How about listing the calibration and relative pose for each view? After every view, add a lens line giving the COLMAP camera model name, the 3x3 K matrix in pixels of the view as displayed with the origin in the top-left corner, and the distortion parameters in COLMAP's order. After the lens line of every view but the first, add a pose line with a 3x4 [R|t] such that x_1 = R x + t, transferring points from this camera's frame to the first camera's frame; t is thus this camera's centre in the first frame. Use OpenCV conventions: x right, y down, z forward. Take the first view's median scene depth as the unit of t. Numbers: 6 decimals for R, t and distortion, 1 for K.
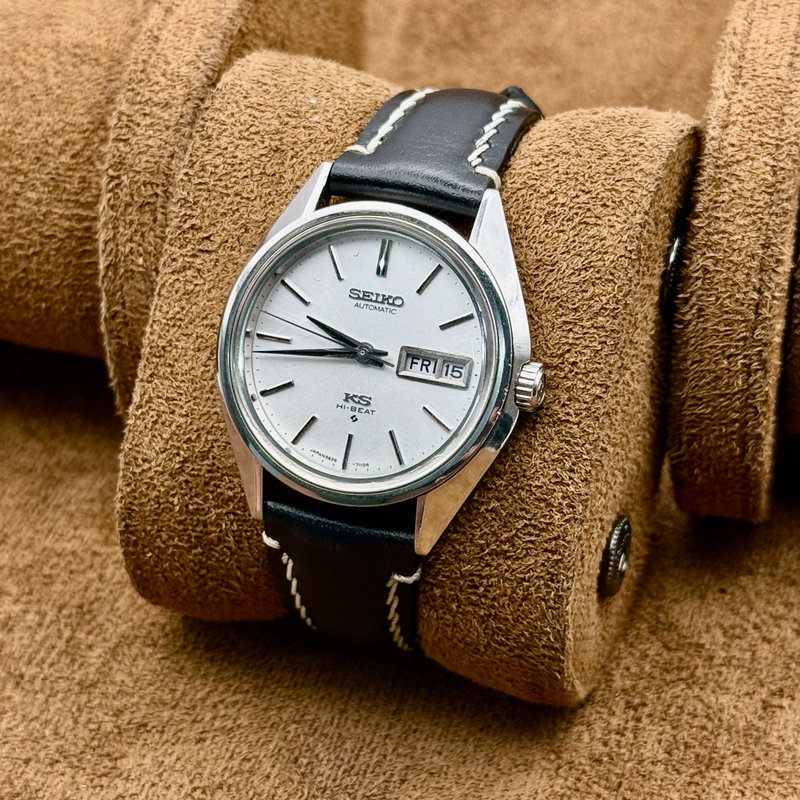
lens RADIAL K [[2312.5, 0, 400.0], [0, 2312.5, 400.0], [0, 0, 1]] dist [0.051007, 1.855199]
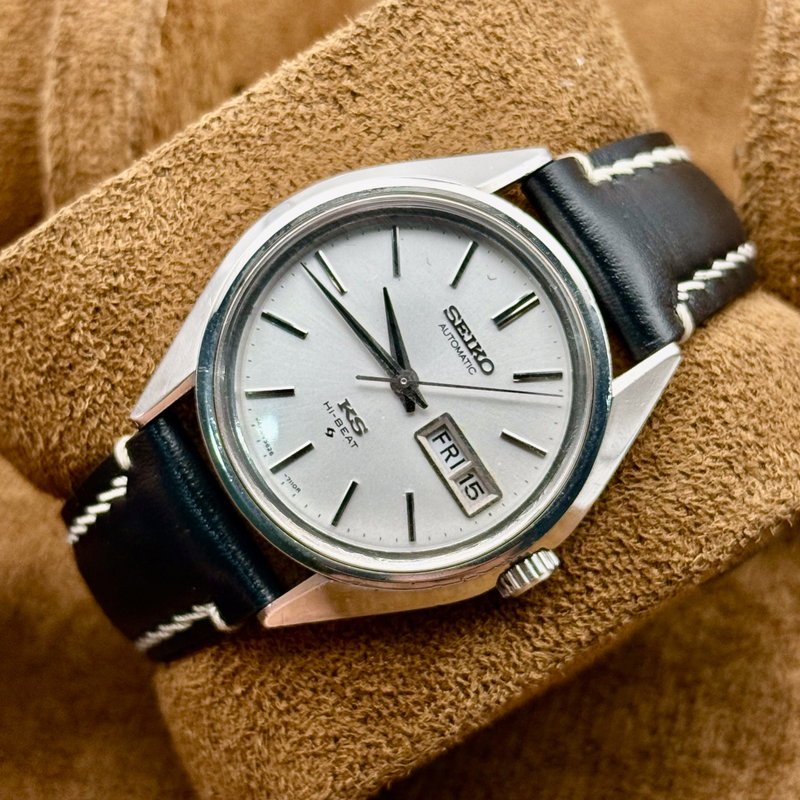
lens RADIAL K [[2312.5, 0, 400.0], [0, 2312.5, 400.0], [0, 0, 1]] dist [0.051007, 1.855199]
pose [[0.687446, 0.697716, 0.201520, -0.157261], [-0.716607, 0.696729, 0.032303, -0.037765], [-0.117867, -0.166617, 0.978952, 0.272754]]
